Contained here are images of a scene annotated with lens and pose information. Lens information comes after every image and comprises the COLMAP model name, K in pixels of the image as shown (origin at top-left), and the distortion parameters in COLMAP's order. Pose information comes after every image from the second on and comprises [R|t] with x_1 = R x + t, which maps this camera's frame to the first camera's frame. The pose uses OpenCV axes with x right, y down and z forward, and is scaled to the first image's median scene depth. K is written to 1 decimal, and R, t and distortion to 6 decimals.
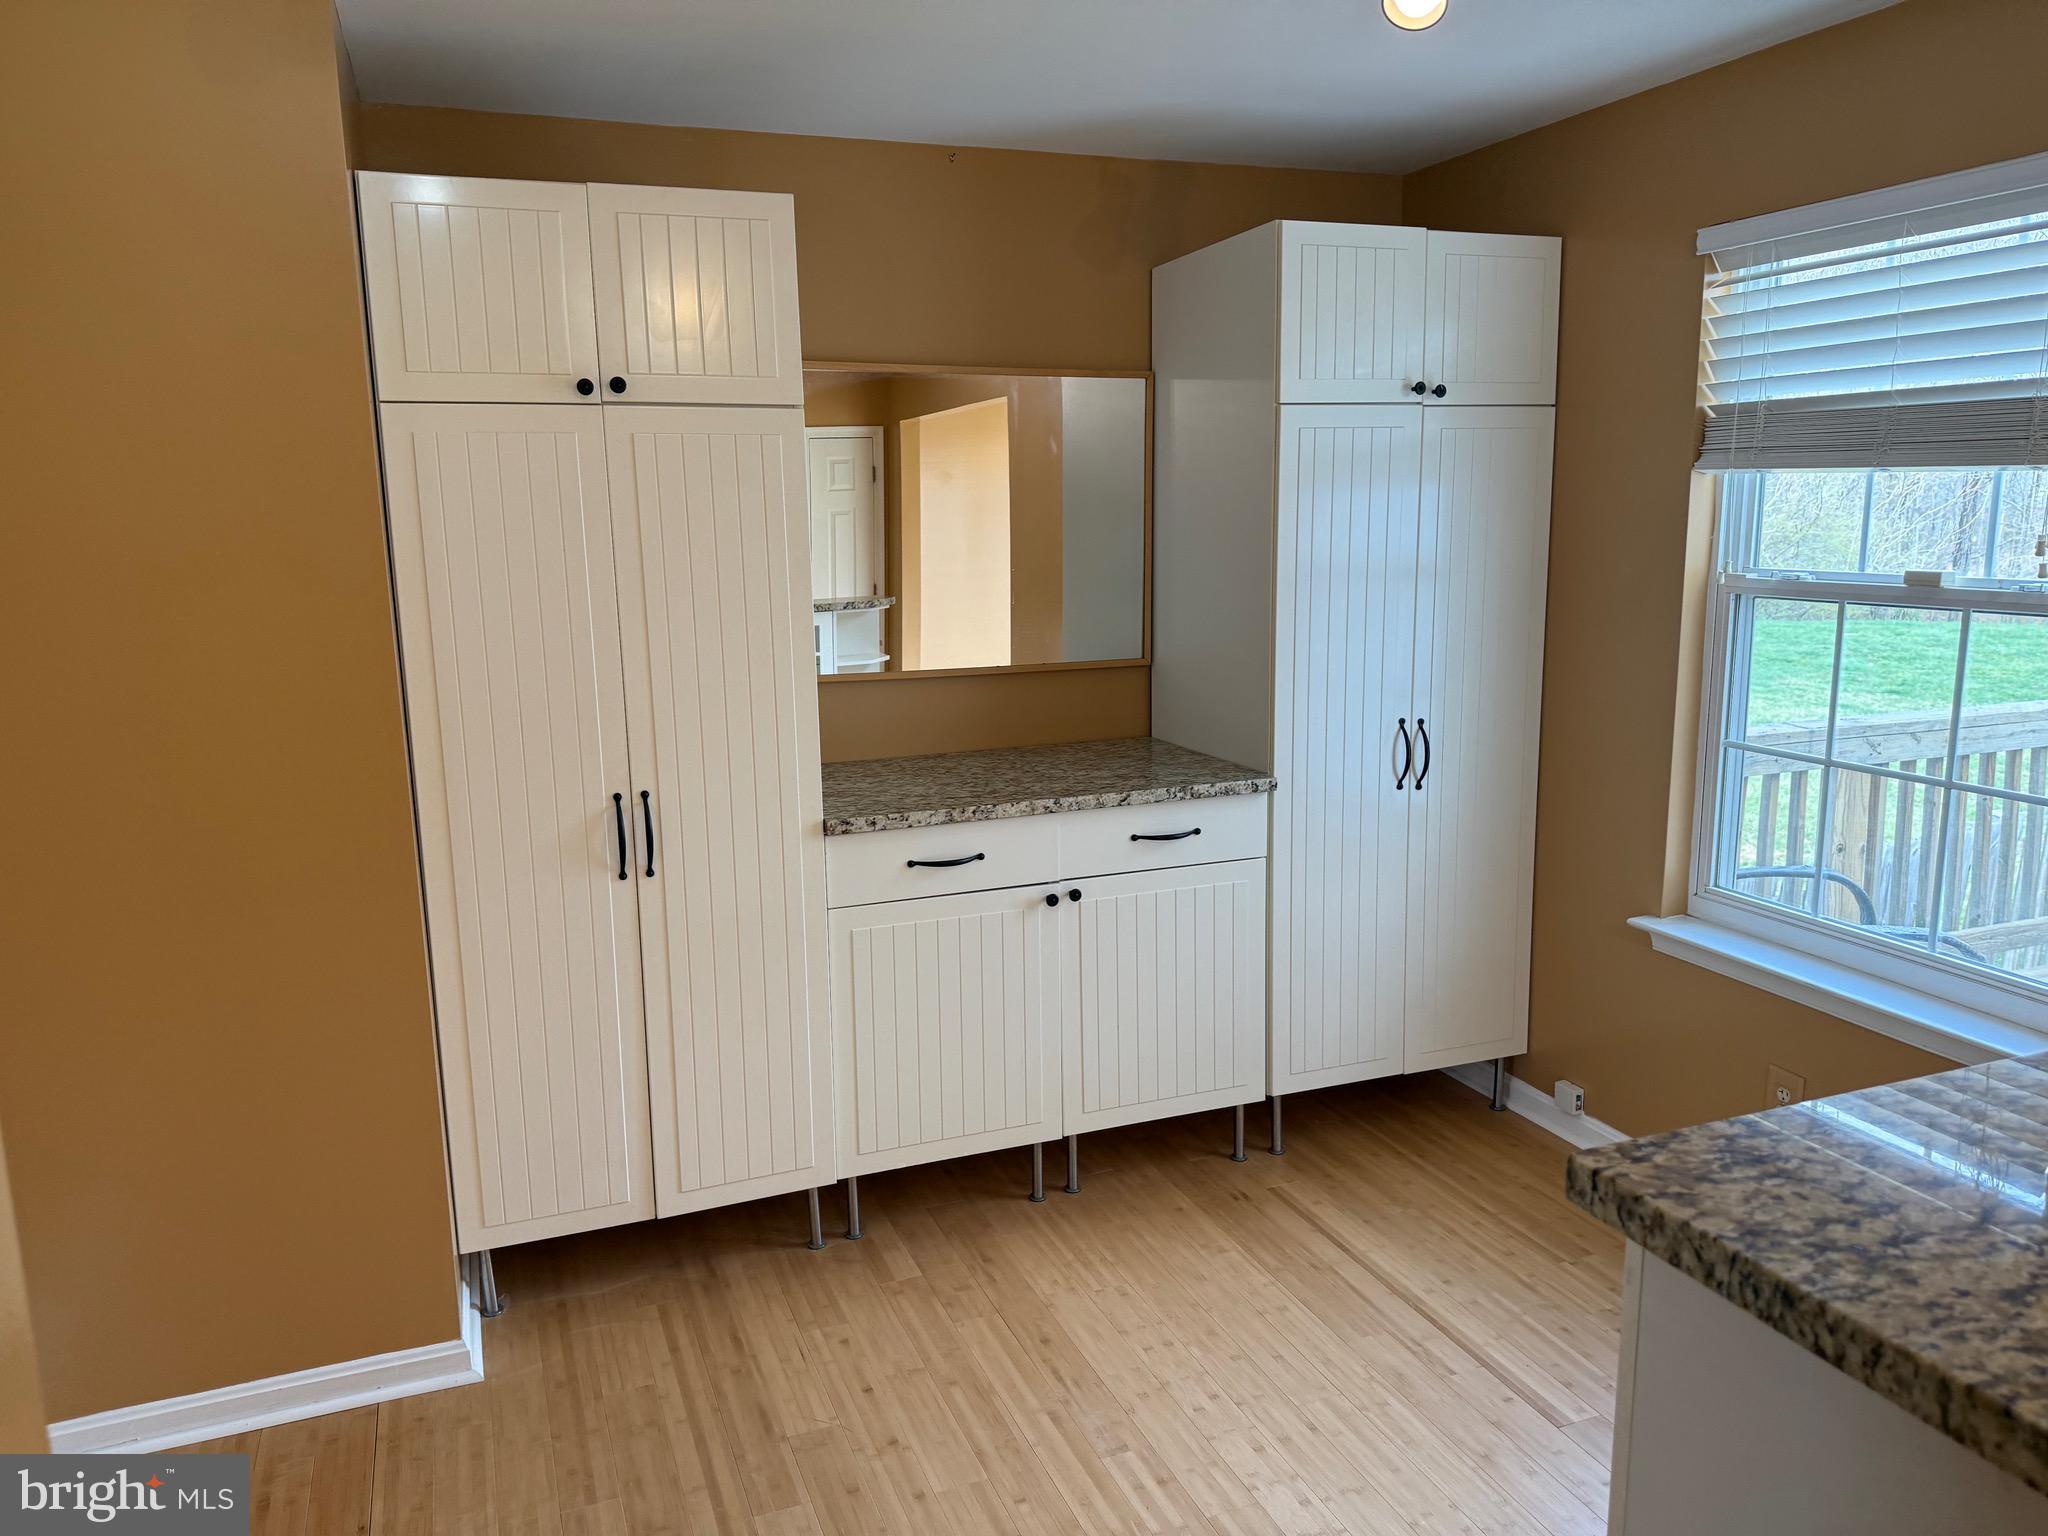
lens RADIAL K [[1443.1, 0, 1018.8], [0, 1443.1, 772.5], [0, 0, 1]] dist [0.073498, -0.109006]
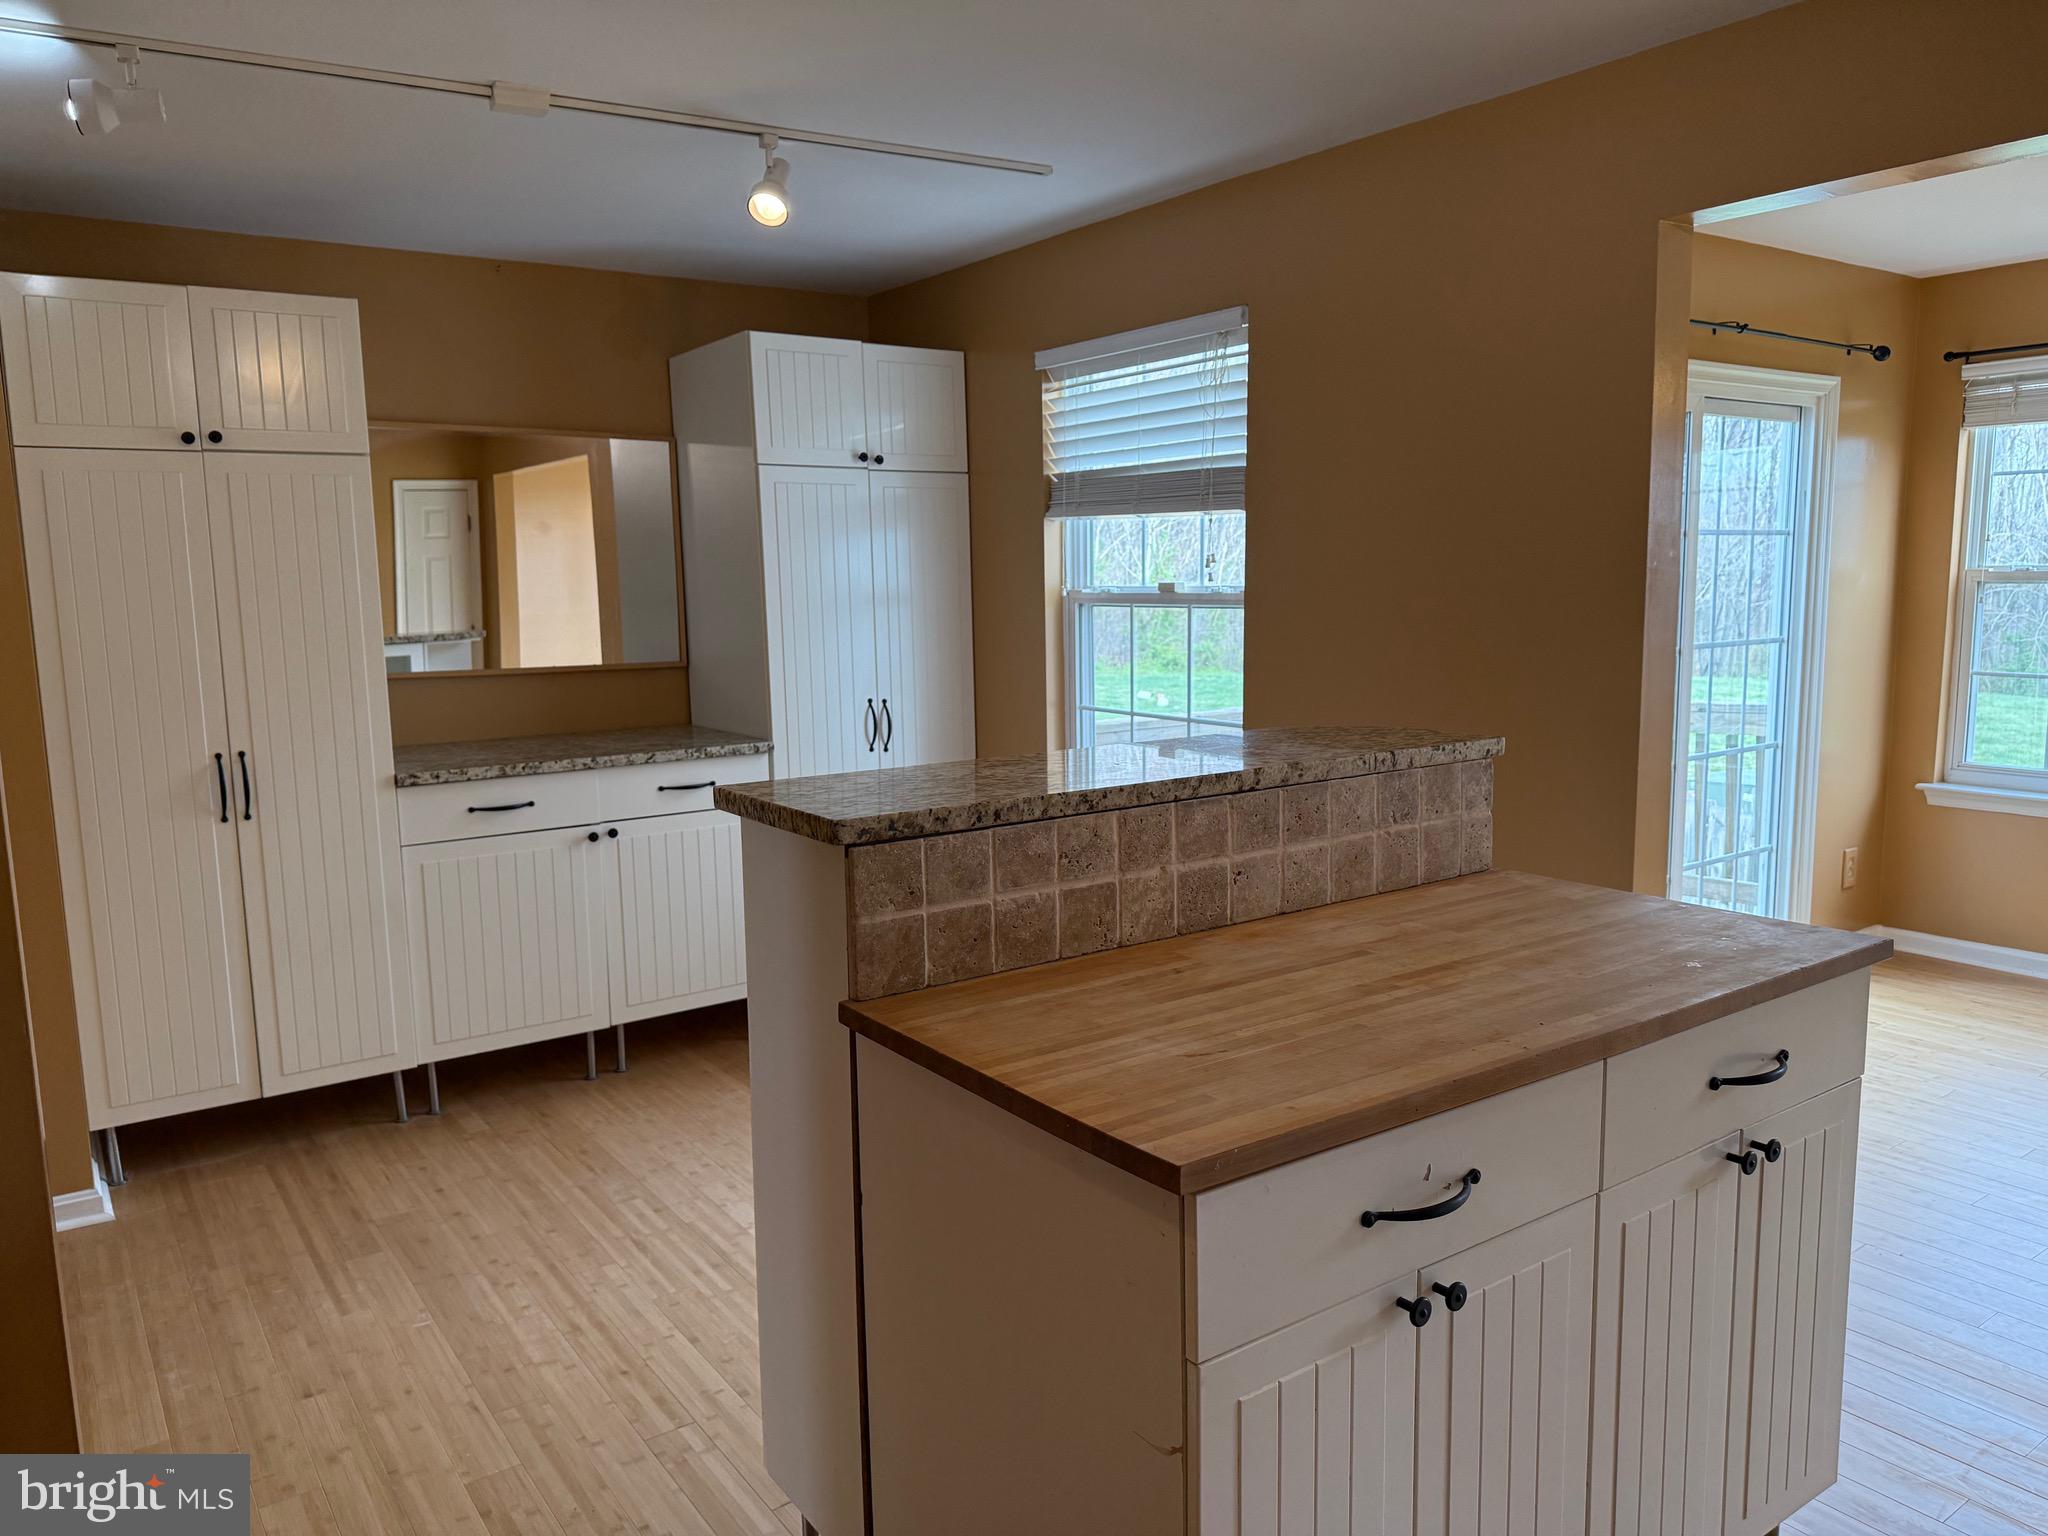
lens RADIAL K [[1443.1, 0, 1035.8], [0, 1443.1, 769.2], [0, 0, 1]] dist [0.073498, -0.109006]
pose [[0.968580, -0.031763, 0.246666, 0.092694], [0.042984, 0.998265, -0.040242, 0.101575], [-0.244960, 0.049581, 0.968265, -0.381844]]
